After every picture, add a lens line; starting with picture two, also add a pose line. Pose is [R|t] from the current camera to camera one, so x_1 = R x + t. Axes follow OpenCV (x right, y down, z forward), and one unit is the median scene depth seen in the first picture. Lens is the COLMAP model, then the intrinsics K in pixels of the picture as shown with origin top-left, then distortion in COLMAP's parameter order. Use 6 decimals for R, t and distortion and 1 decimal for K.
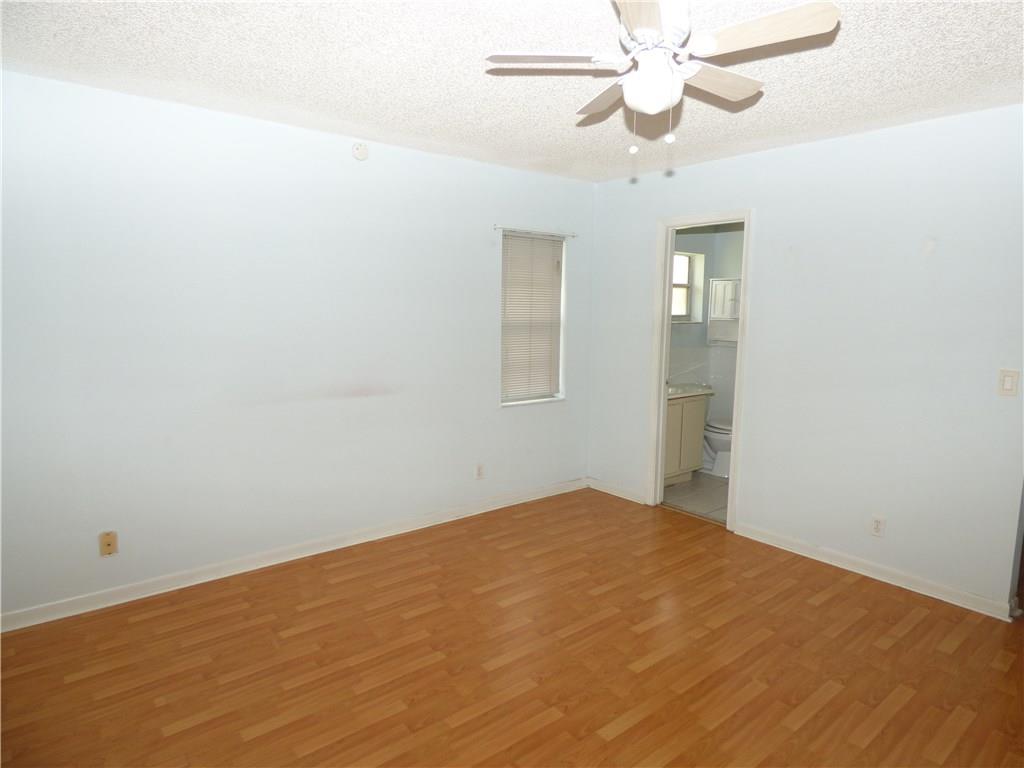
lens RADIAL K [[617.4, 0, 512.5], [0, 617.4, 384.7], [0, 0, 1]] dist [0.004079, 0.000771]
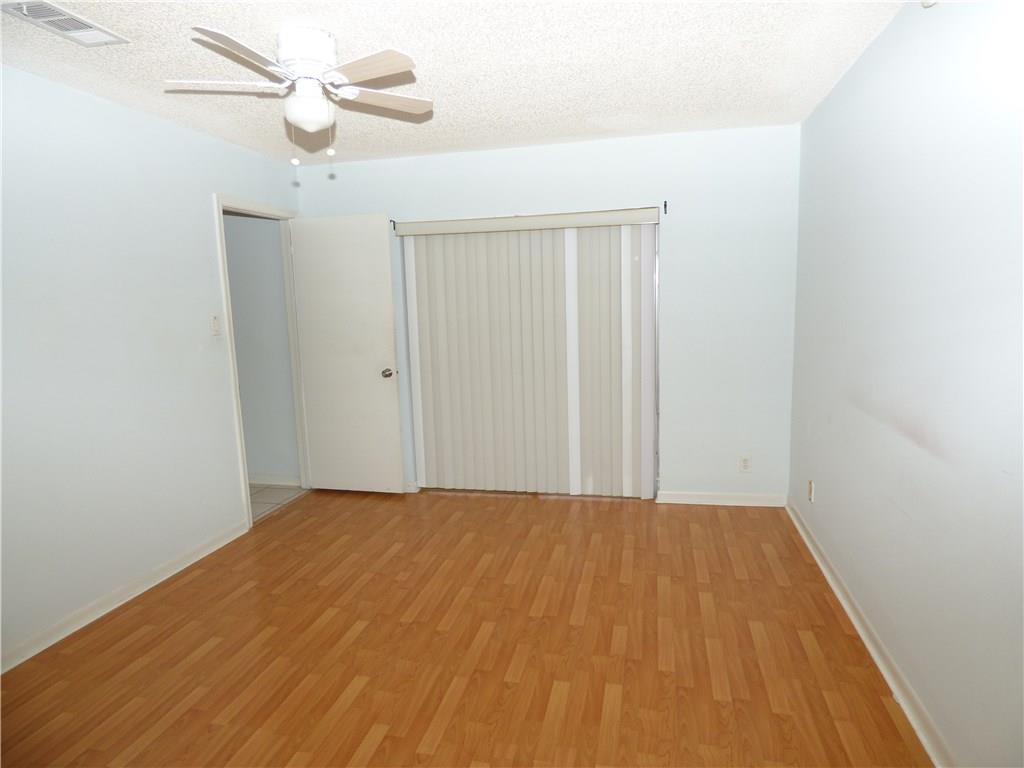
lens RADIAL K [[617.4, 0, 512.7], [0, 617.4, 383.8], [0, 0, 1]] dist [0.004079, 0.000771]
pose [[-0.787982, 0.097537, -0.607924, 0.536800], [-0.056153, 0.971873, 0.228715, -0.196935], [0.613133, 0.214360, -0.760341, 1.739680]]
